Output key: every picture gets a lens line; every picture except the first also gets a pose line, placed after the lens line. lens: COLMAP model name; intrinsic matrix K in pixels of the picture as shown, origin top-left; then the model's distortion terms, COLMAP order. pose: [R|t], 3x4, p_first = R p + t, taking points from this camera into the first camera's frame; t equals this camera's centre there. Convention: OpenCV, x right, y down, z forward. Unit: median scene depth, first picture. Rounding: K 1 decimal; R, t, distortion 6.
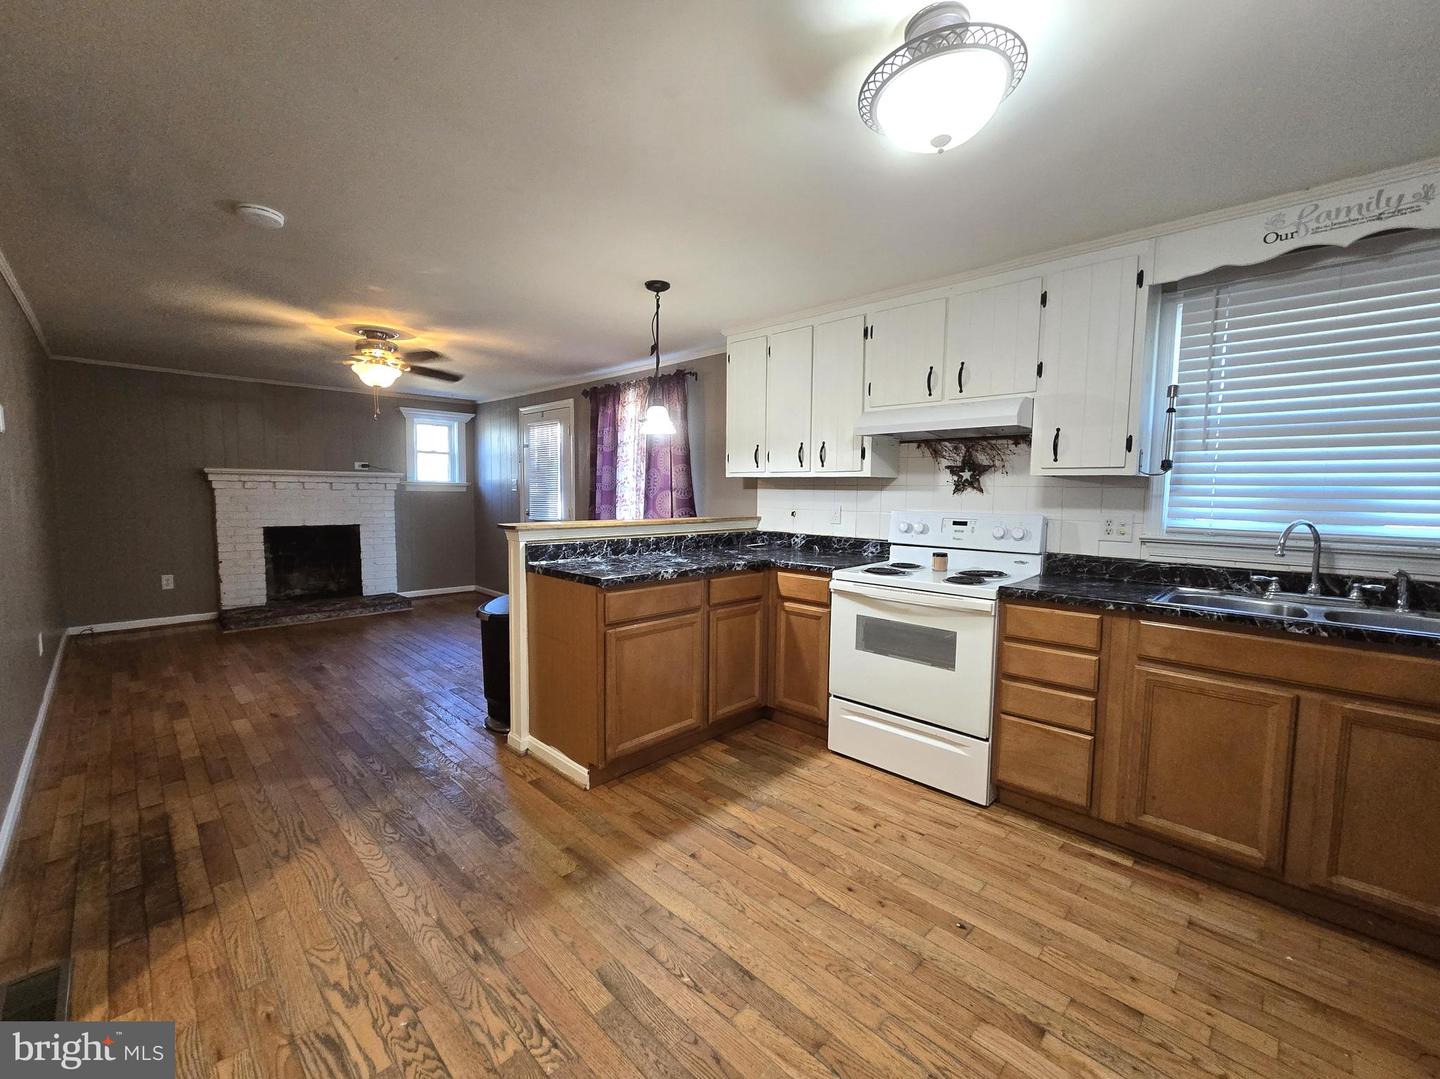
lens RADIAL K [[604.2, 0, 716.3], [0, 604.2, 536.5], [0, 0, 1]] dist [-0.001732, 0.000318]
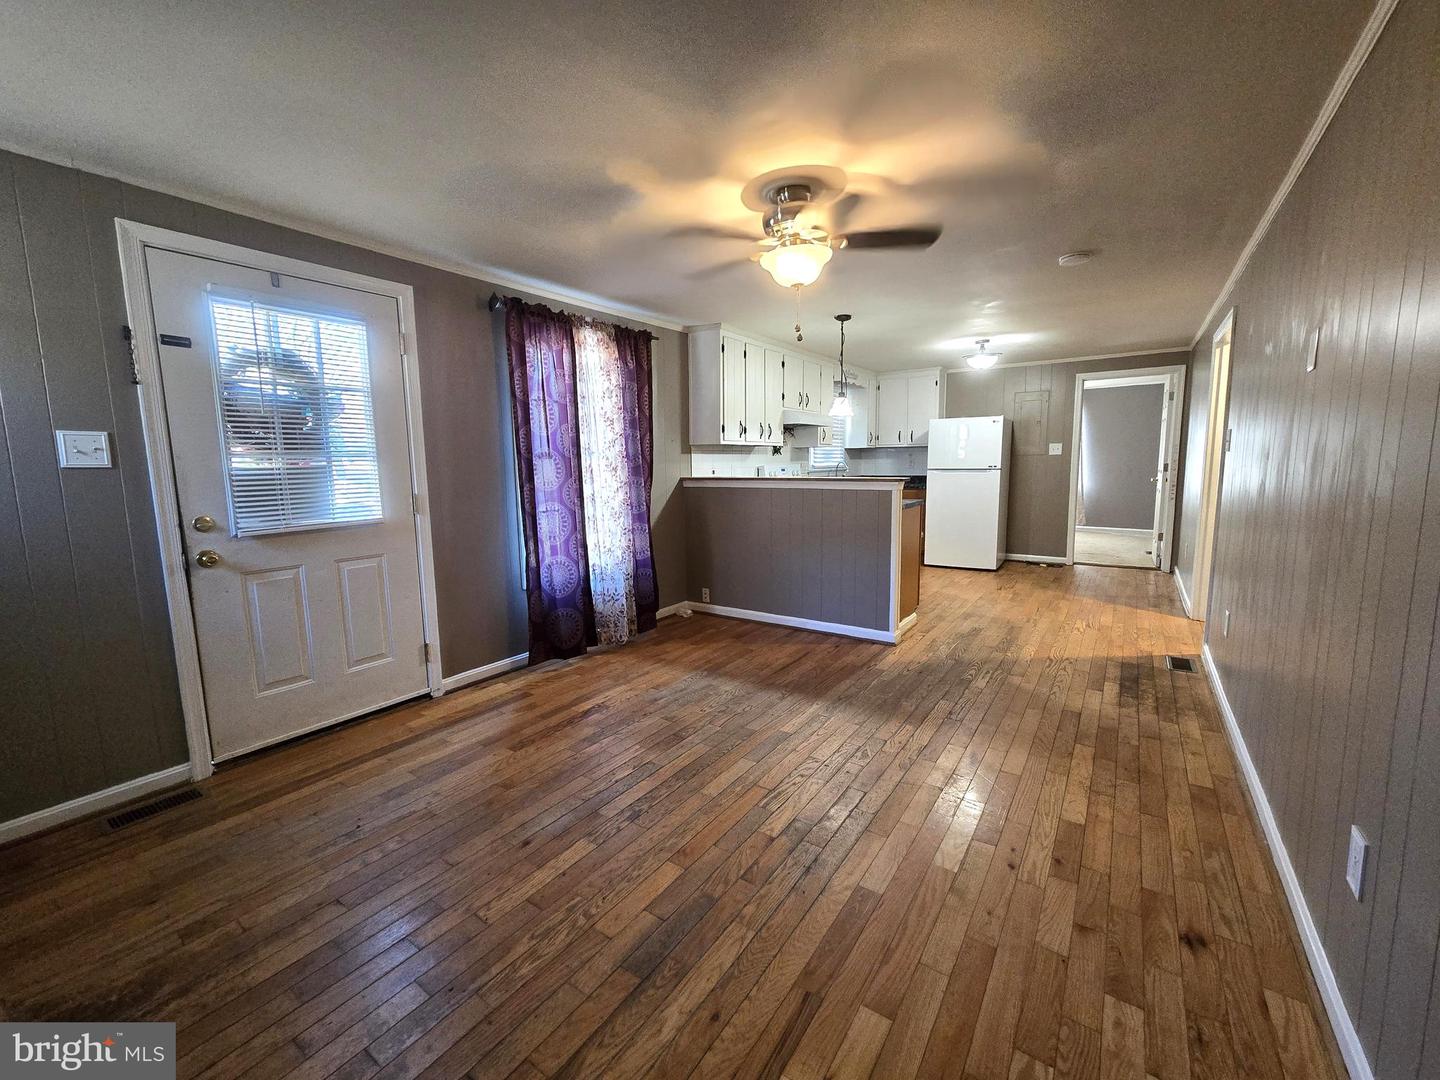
lens RADIAL K [[583.3, 0, 720.0], [0, 583.3, 540.0], [0, 0, 1]] dist [-0.001659, -0.000157]
pose [[-0.175252, -0.143067, 0.974073, -1.701618], [0.088332, 0.983110, 0.160287, -0.140738], [-0.980553, 0.114132, -0.159655, 1.765197]]
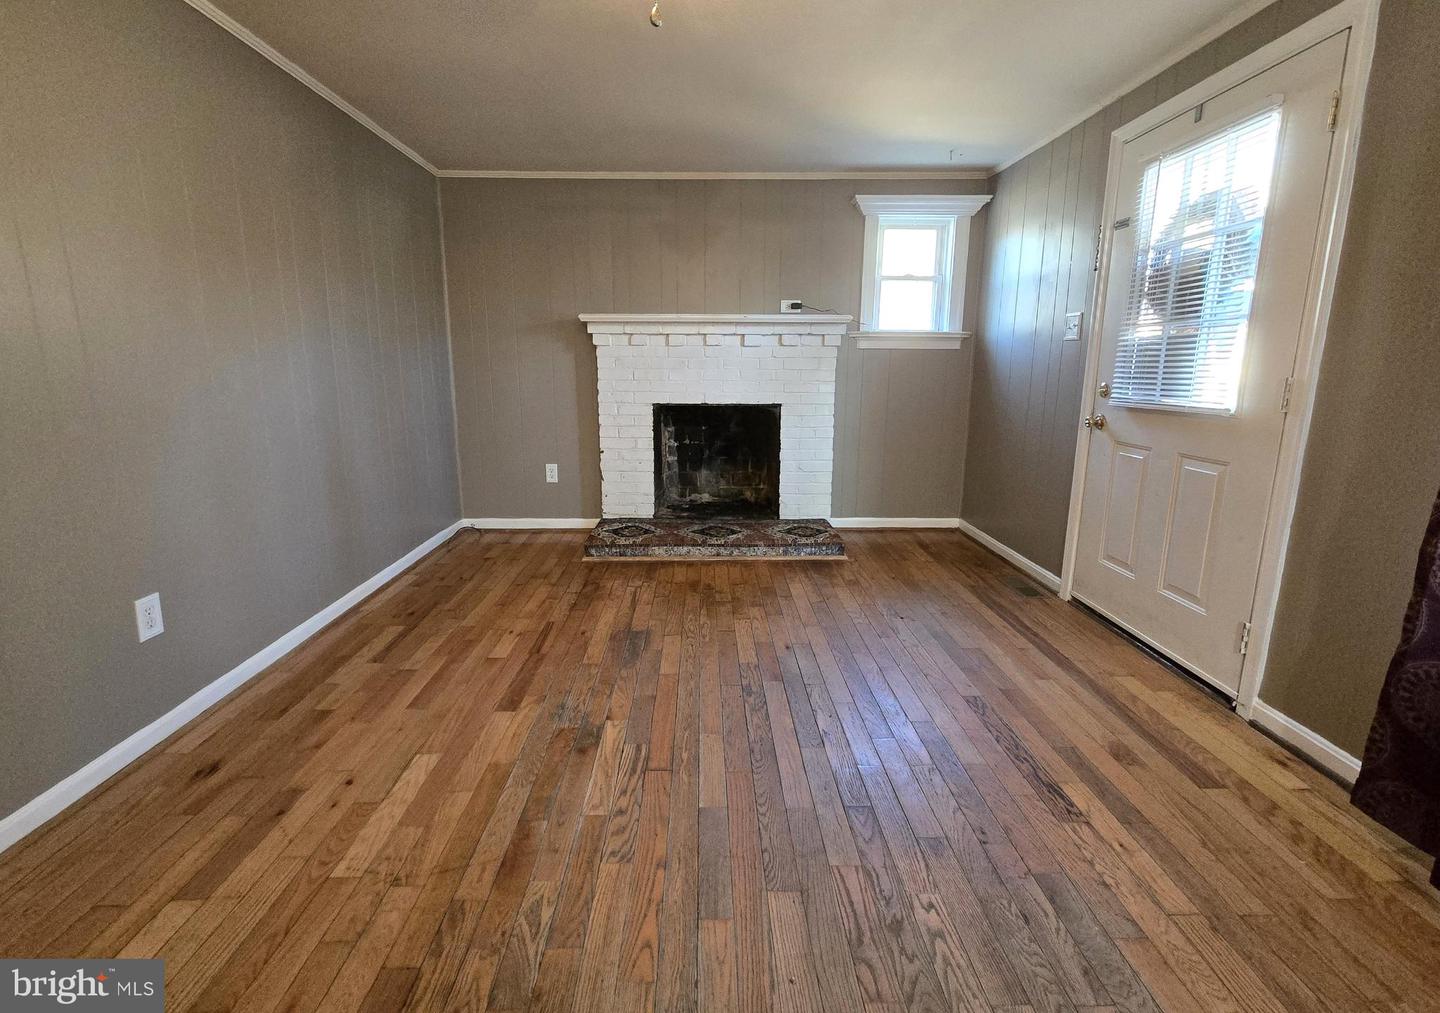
lens RADIAL K [[598.9, 0, 705.3], [0, 598.9, 470.8], [0, 0, 1]] dist [0.000281, -0.000043]
pose [[0.708429, 0.114723, -0.696395, -0.505189], [-0.046545, 0.992147, 0.116095, -0.046482], [0.704245, -0.049832, 0.708206, 1.209371]]
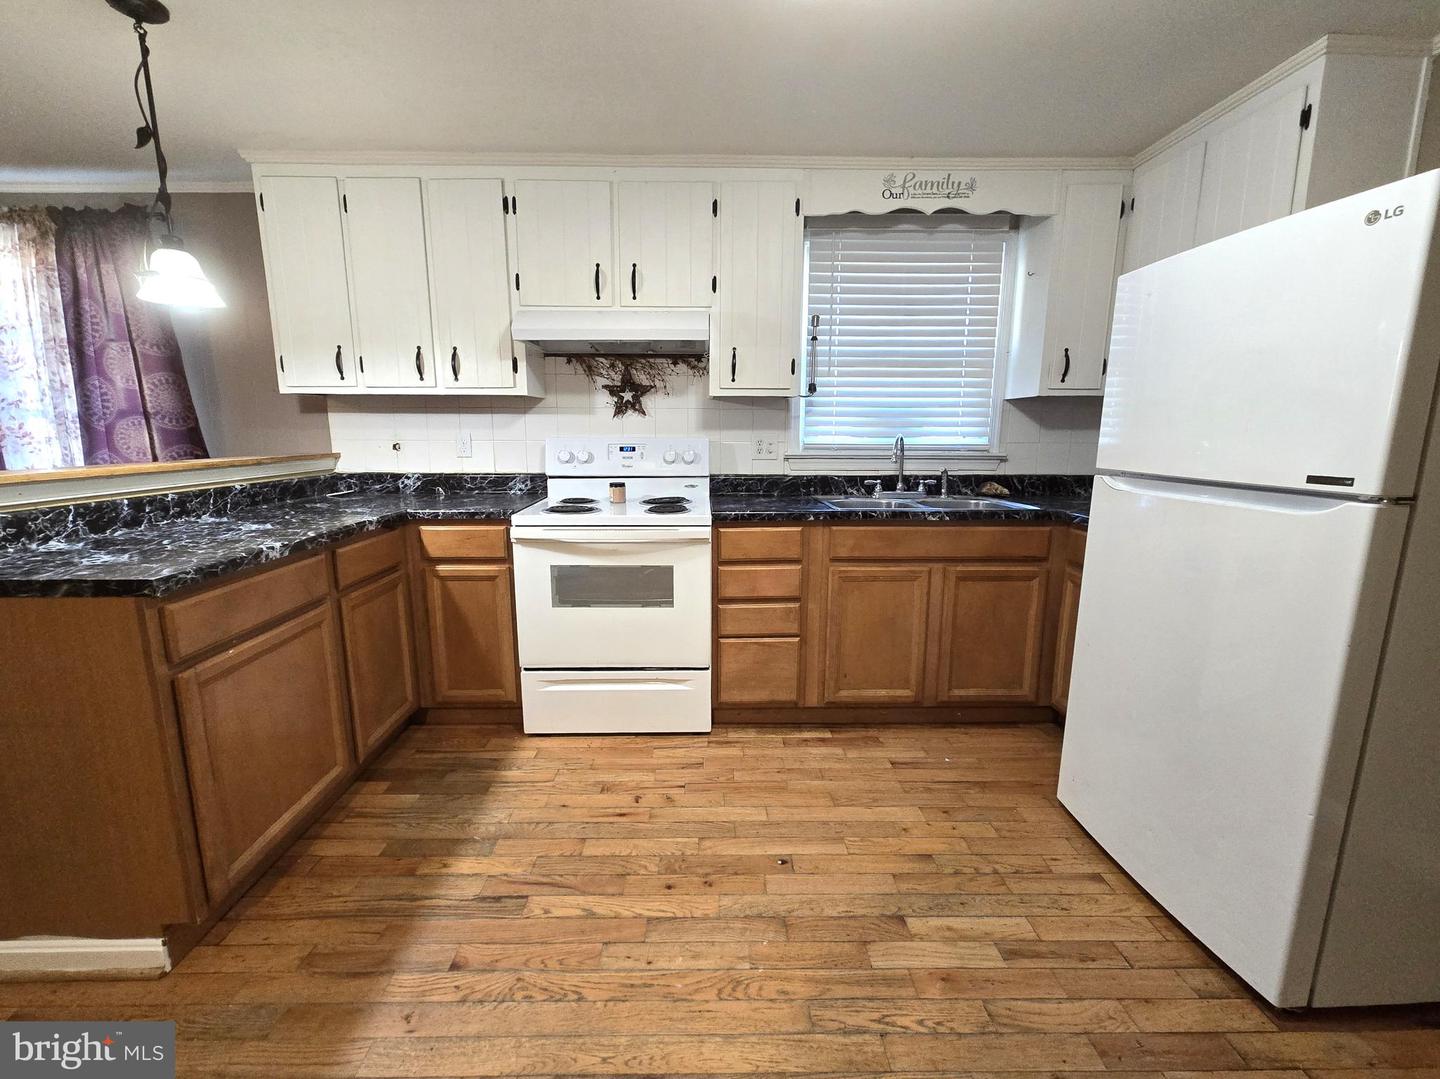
lens RADIAL K [[604.2, 0, 716.3], [0, 604.2, 536.5], [0, 0, 1]] dist [-0.001732, 0.000318]
pose [[0.700045, -0.135723, 0.701083, -0.188059], [0.061162, 0.989560, 0.130498, -0.002189], [-0.711475, -0.048475, 0.701037, 0.287083]]
